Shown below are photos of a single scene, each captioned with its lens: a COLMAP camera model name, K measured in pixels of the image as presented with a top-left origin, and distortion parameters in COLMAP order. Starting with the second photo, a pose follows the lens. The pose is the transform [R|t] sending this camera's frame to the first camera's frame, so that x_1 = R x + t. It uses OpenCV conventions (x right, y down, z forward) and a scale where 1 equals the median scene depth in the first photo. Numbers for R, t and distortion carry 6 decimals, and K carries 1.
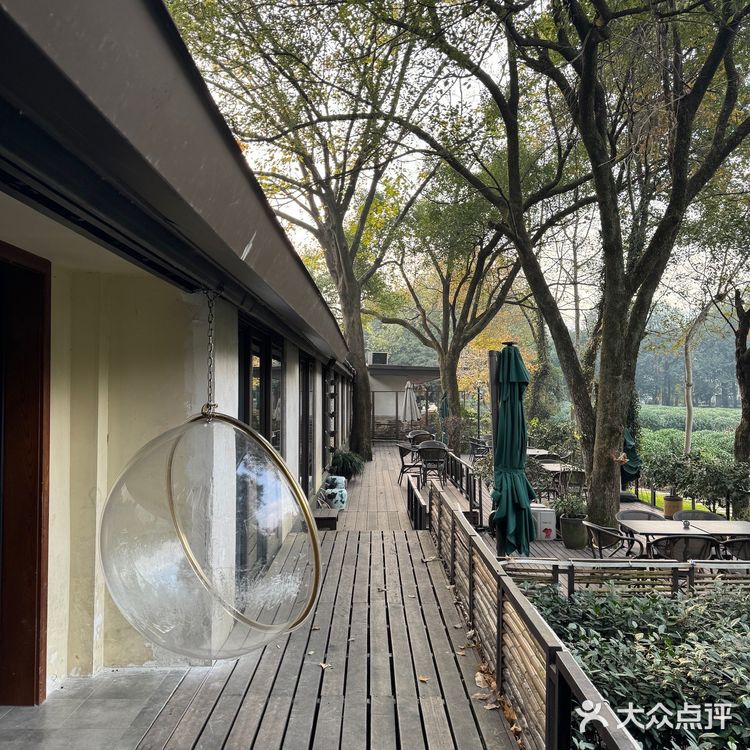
lens RADIAL K [[722.6, 0, 374.9], [0, 722.6, 394.1], [0, 0, 1]] dist [0.128264, -0.257346]
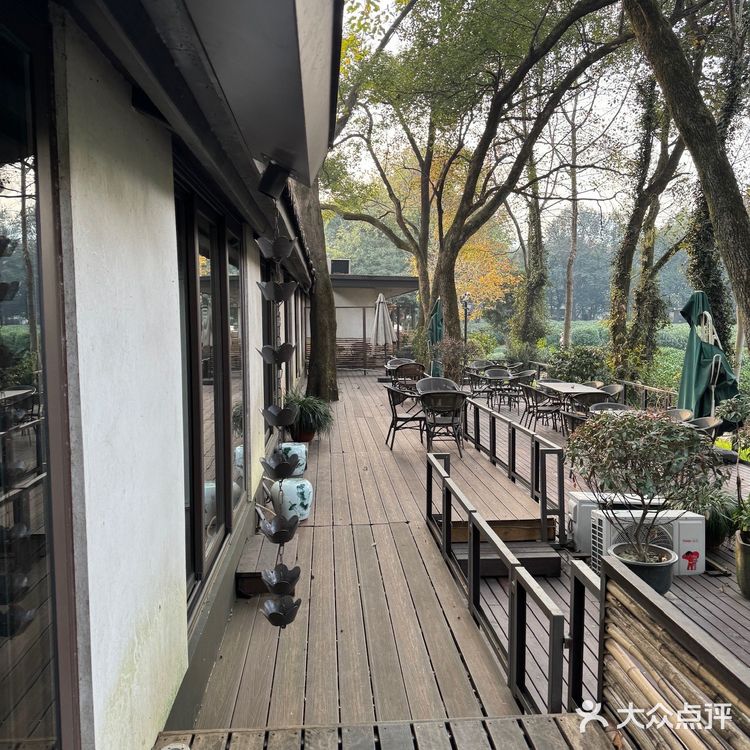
lens RADIAL K [[722.6, 0, 374.9], [0, 722.6, 394.1], [0, 0, 1]] dist [0.128264, -0.257346]
pose [[0.997753, -0.014935, 0.065316, -0.014167], [0.007625, 0.993818, 0.110763, 0.004078], [-0.066566, -0.110016, 0.991698, 0.249386]]
